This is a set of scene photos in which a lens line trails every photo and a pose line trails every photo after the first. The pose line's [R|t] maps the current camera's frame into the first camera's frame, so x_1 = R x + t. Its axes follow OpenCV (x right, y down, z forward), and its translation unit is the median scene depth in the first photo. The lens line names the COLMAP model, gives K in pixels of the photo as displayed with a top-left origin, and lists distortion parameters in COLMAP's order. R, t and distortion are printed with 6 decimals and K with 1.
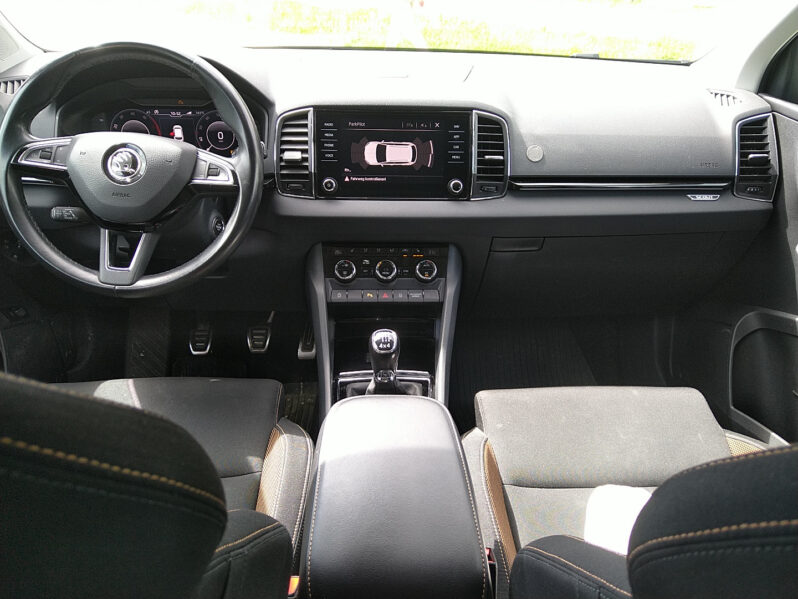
lens RADIAL K [[618.6, 0, 393.9], [0, 618.6, 296.7], [0, 0, 1]] dist [0.007231, -0.007197]
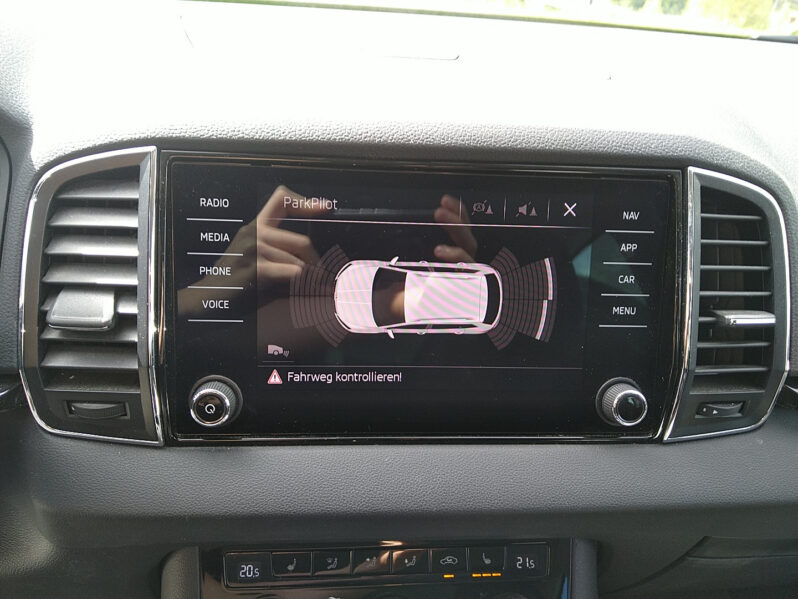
lens RADIAL K [[618.6, 0, 391.5], [0, 618.6, 305.0], [0, 0, 1]] dist [0.007231, -0.007197]
pose [[0.999027, 0.015031, 0.041468, -0.031886], [-0.013507, 0.999232, -0.036783, -0.216791], [-0.041989, 0.036187, 0.998463, 0.693969]]
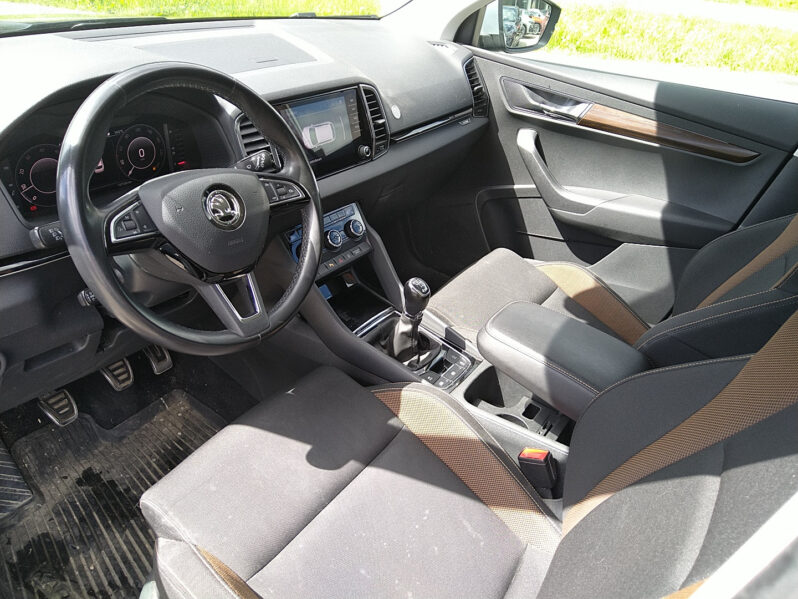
lens RADIAL K [[618.6, 0, 400.3], [0, 618.6, 297.0], [0, 0, 1]] dist [0.007231, -0.007197]
pose [[0.608614, -0.380032, 0.696537, -0.791488], [0.283388, 0.924053, 0.256549, -0.206567], [-0.741134, 0.041251, 0.670088, 0.170752]]
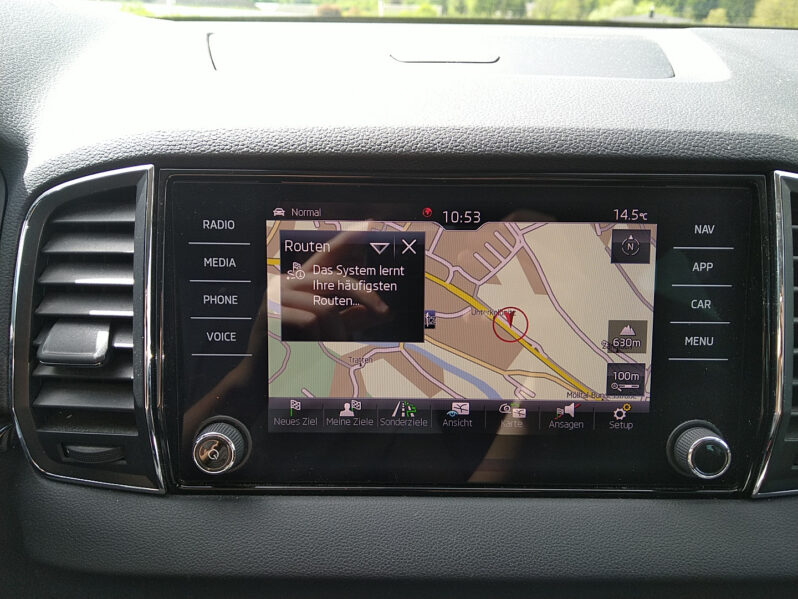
lens RADIAL K [[618.6, 0, 393.1], [0, 618.6, 296.8], [0, 0, 1]] dist [0.007231, -0.007197]
pose [[0.997573, 0.008734, -0.069085, -0.011277], [-0.014046, 0.996949, -0.076787, -0.224718], [0.068203, 0.077571, 0.994651, 0.732339]]
